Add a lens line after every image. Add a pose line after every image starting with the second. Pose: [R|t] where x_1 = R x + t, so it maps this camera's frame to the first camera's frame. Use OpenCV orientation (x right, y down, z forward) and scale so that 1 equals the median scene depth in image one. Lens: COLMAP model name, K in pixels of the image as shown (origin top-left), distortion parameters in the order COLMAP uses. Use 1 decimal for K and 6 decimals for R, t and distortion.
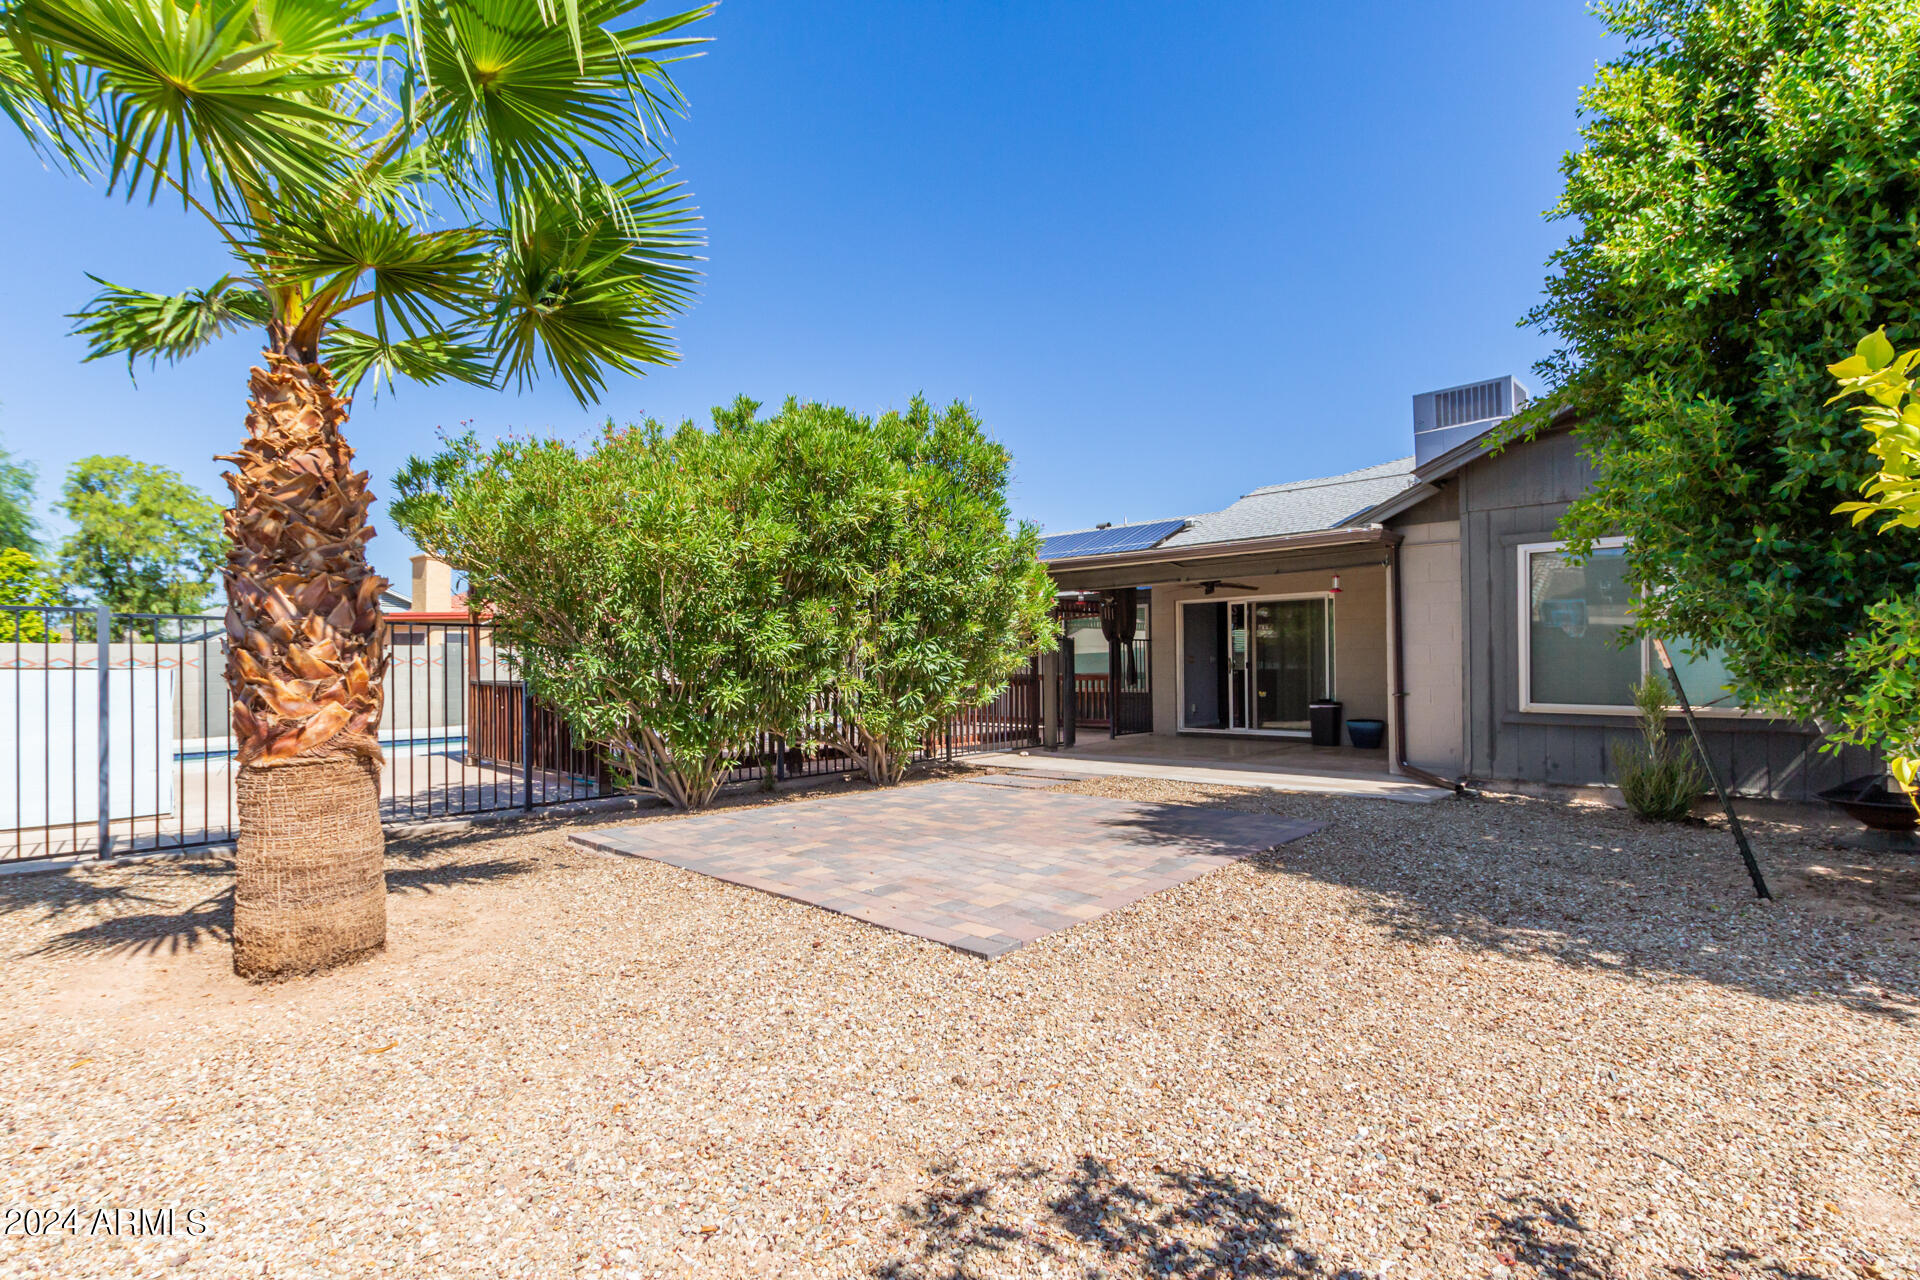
lens RADIAL K [[904.7, 0, 956.5], [0, 904.7, 659.8], [0, 0, 1]] dist [0.000926, 0.000154]
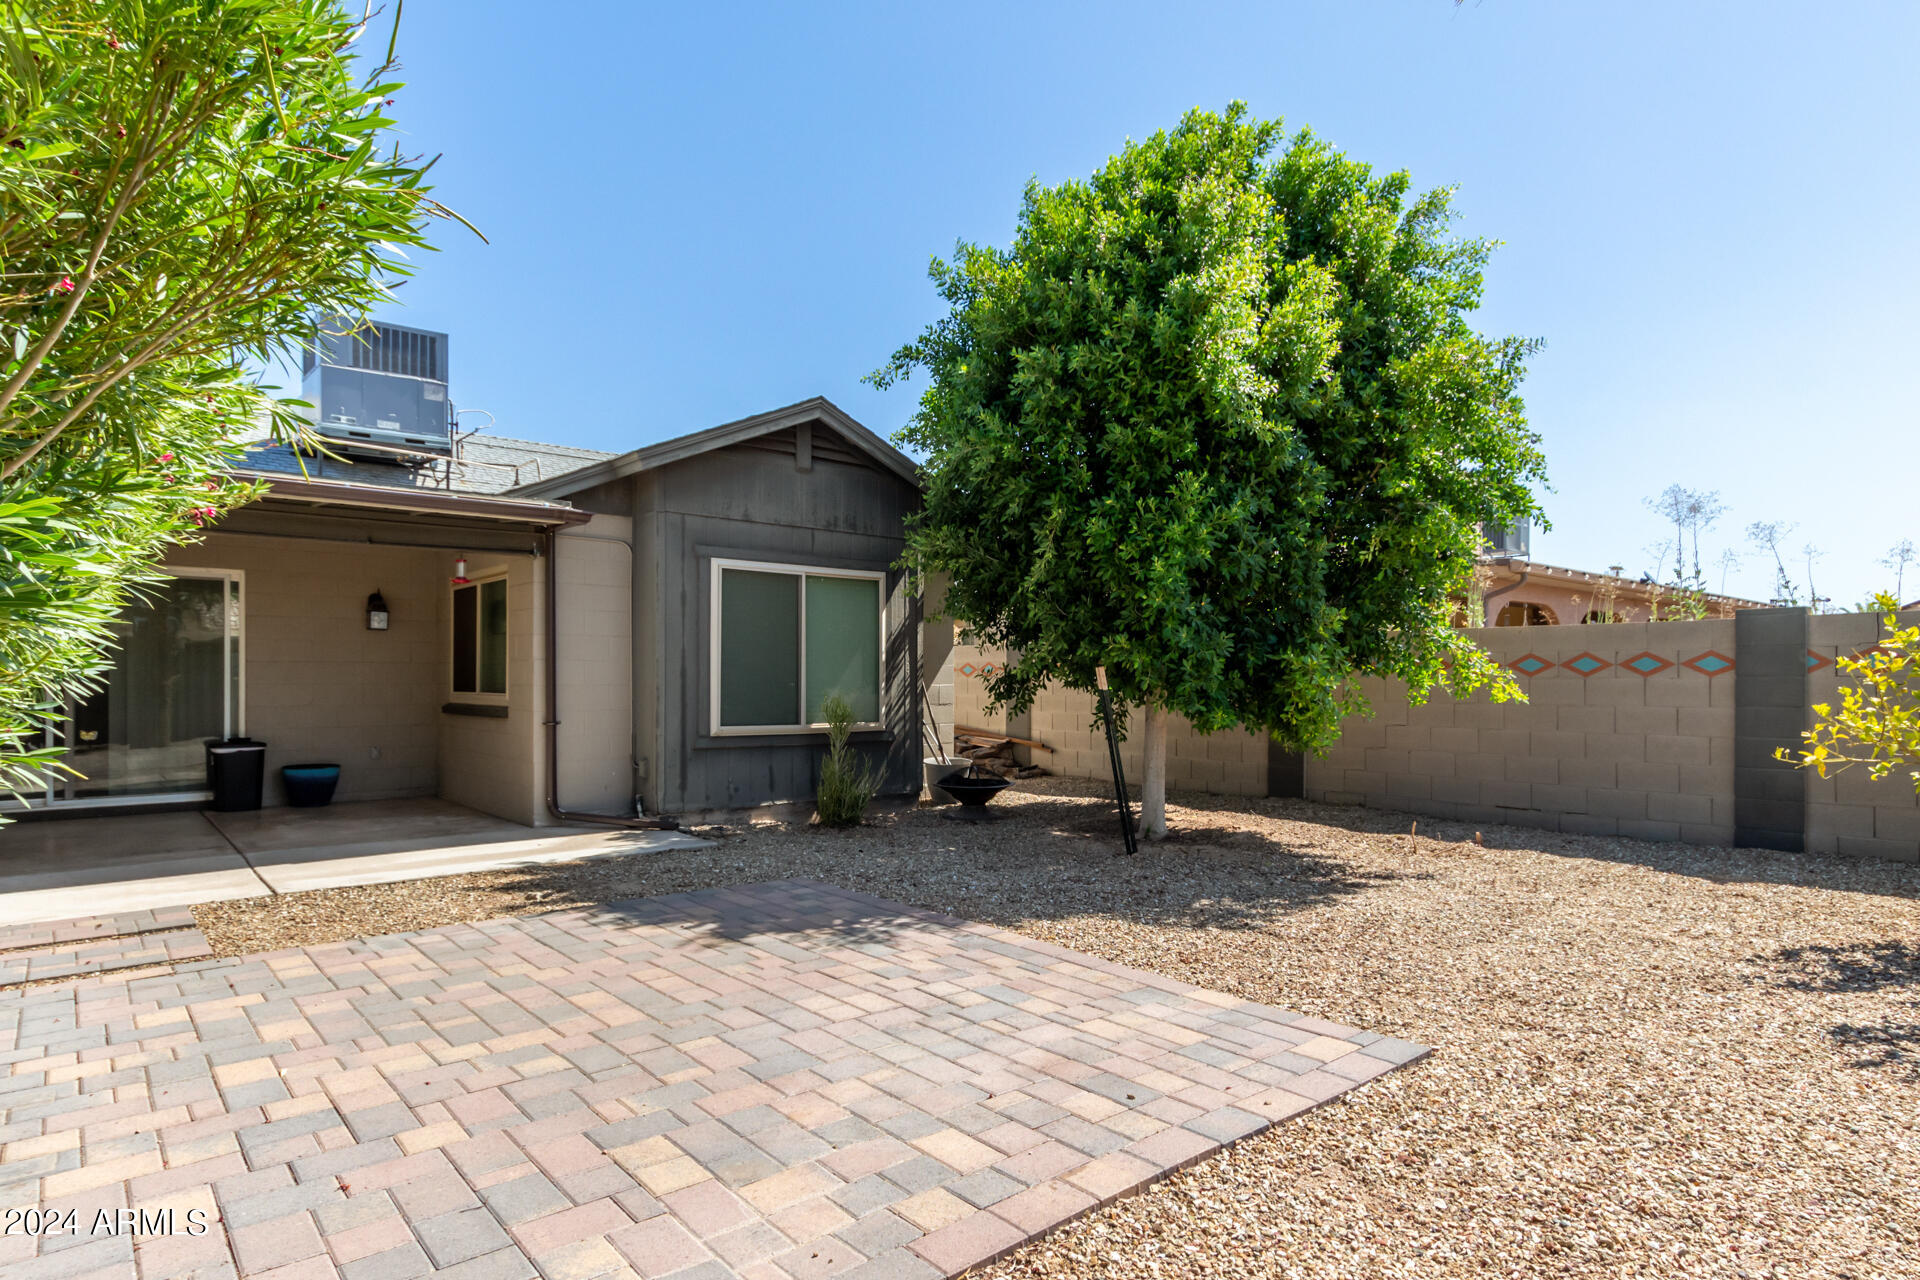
lens RADIAL K [[1080.0, 0, 962.1], [0, 1080.0, 676.3], [0, 0, 1]] dist [-0.000177, -0.001215]
pose [[0.105660, 0.008713, 0.994364, -0.467666], [-0.010776, 0.999913, -0.007617, 0.001229], [-0.994344, -0.009911, 0.105745, 0.630632]]
